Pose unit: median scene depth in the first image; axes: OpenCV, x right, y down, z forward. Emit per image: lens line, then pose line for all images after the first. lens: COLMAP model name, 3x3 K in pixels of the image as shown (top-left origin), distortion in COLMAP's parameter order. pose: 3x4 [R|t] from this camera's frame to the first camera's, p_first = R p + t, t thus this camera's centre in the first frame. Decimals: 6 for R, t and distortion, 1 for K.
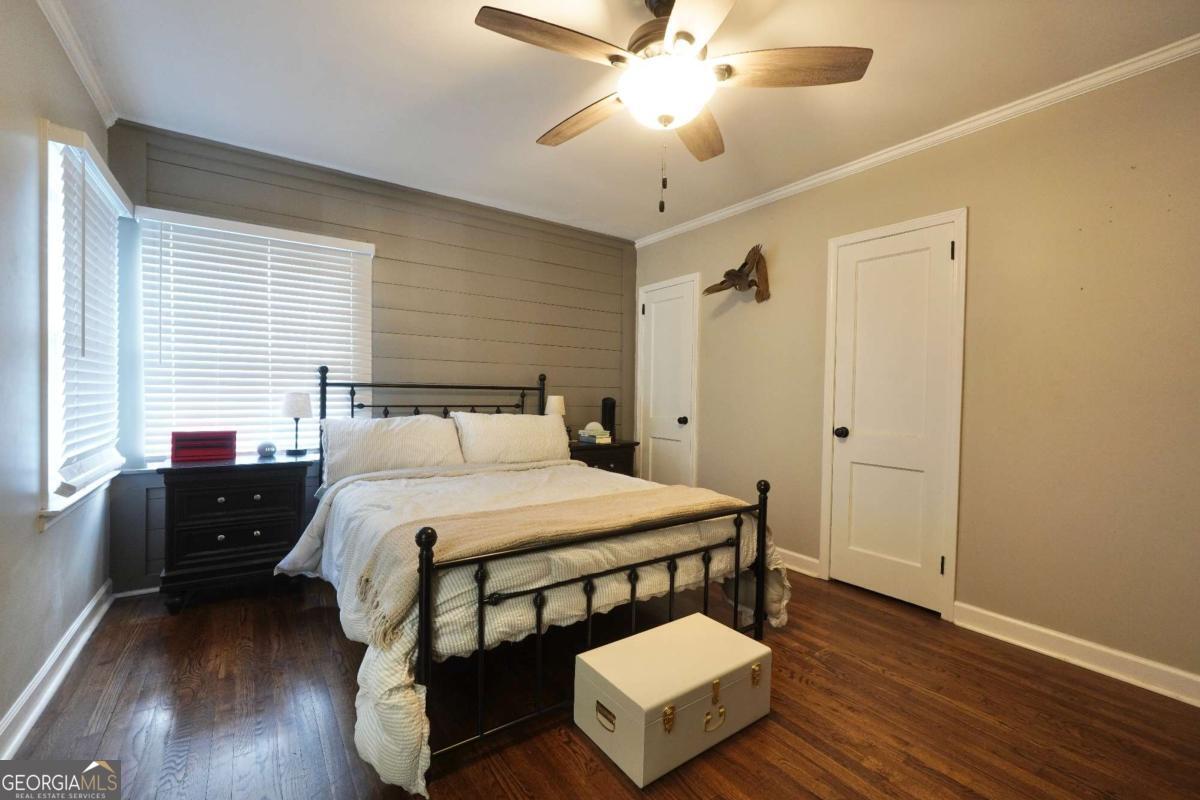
lens RADIAL K [[500.1, 0, 595.0], [0, 500.1, 400.4], [0, 0, 1]] dist [-0.019799, 0.006559]
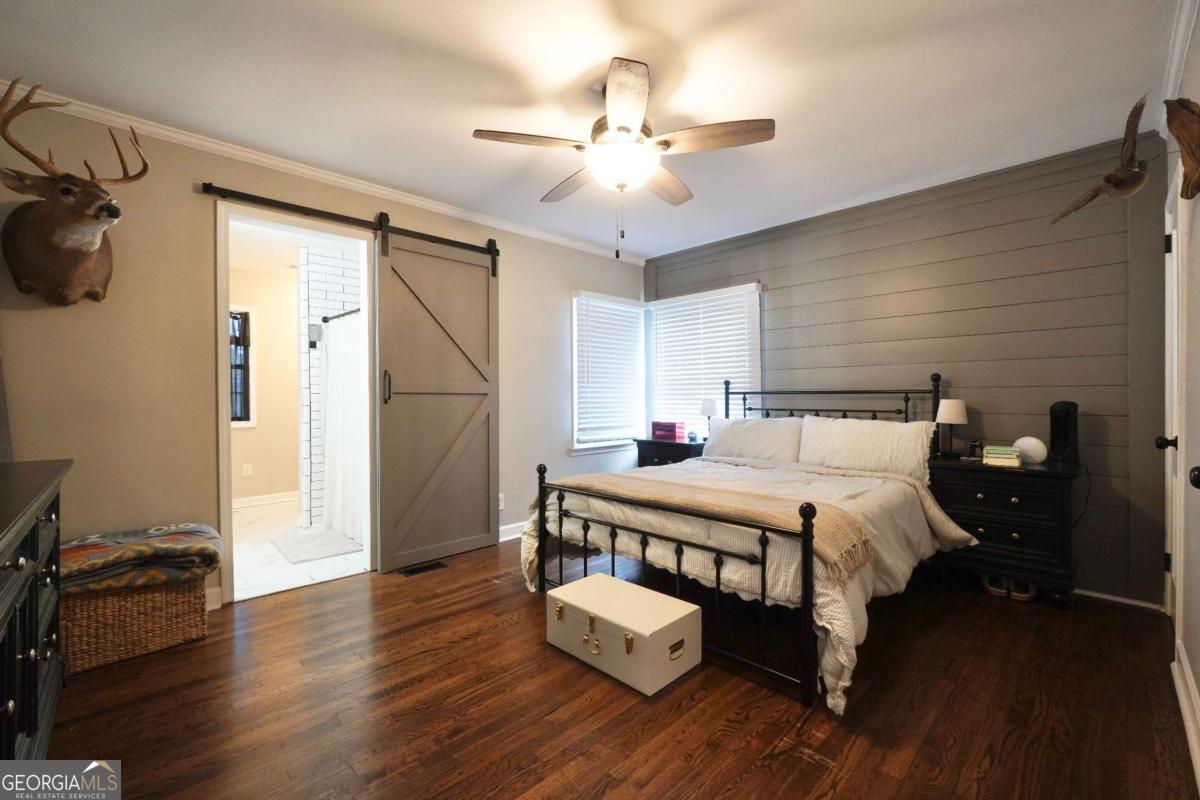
lens RADIAL K [[500.1, 0, 595.0], [0, 500.1, 400.4], [0, 0, 1]] dist [-0.019799, 0.006559]
pose [[0.161370, -0.011366, -0.986828, 0.919866], [-0.008481, 0.999881, -0.012903, 0.010993], [0.986857, 0.010452, 0.161255, 0.473527]]
